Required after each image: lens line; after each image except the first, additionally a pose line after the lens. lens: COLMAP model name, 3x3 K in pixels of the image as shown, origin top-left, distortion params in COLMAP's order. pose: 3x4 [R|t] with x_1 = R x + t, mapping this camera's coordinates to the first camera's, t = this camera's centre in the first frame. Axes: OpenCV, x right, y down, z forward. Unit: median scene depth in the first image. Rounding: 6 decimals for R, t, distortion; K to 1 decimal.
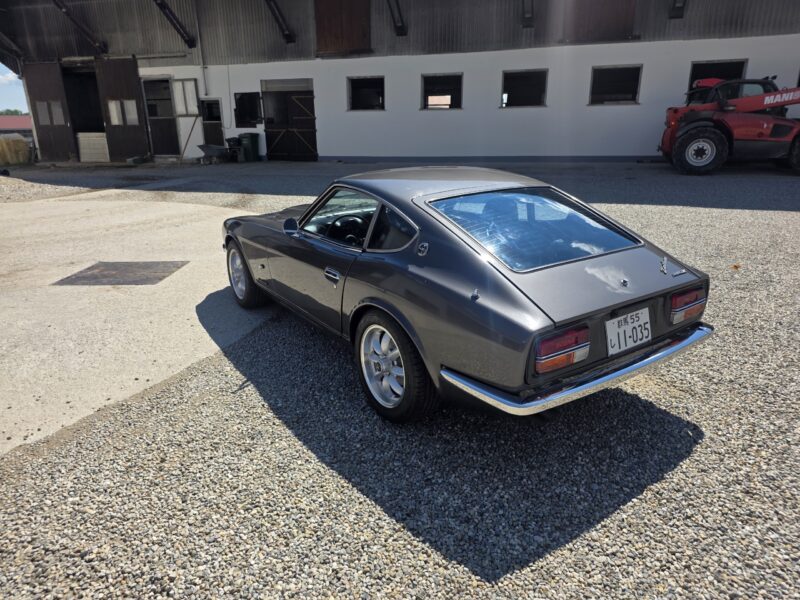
lens RADIAL K [[530.1, 0, 404.1], [0, 530.1, 287.3], [0, 0, 1]] dist [0.032604, -0.005208]
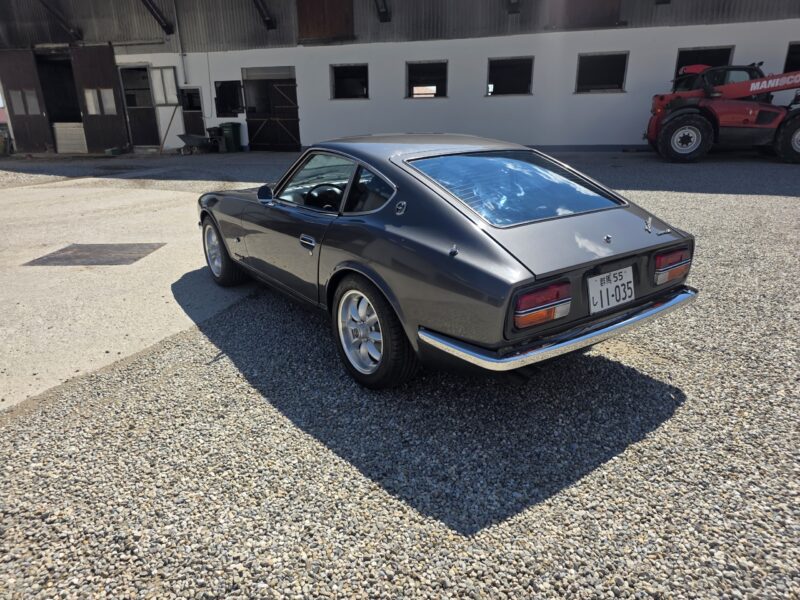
lens RADIAL K [[529.5, 0, 400.0], [0, 529.5, 300.0], [0, 0, 1]] dist [0.033994, -0.006190]
pose [[0.999838, -0.006001, 0.016953, 0.003490], [0.005490, 0.999534, 0.030019, 0.012725], [-0.017125, -0.029921, 0.999406, 0.006407]]
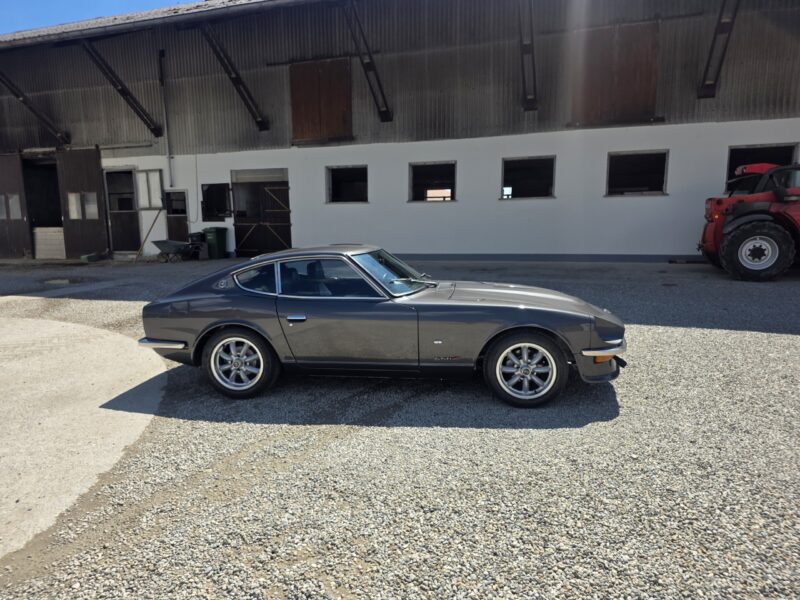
lens RADIAL K [[529.5, 0, 400.0], [0, 529.5, 300.0], [0, 0, 1]] dist [0.033994, -0.006190]
pose [[0.999619, 0.005096, -0.027123, 0.055795], [-0.009023, 0.989144, -0.146672, -0.065637], [0.026081, 0.146861, 0.988813, 0.228534]]
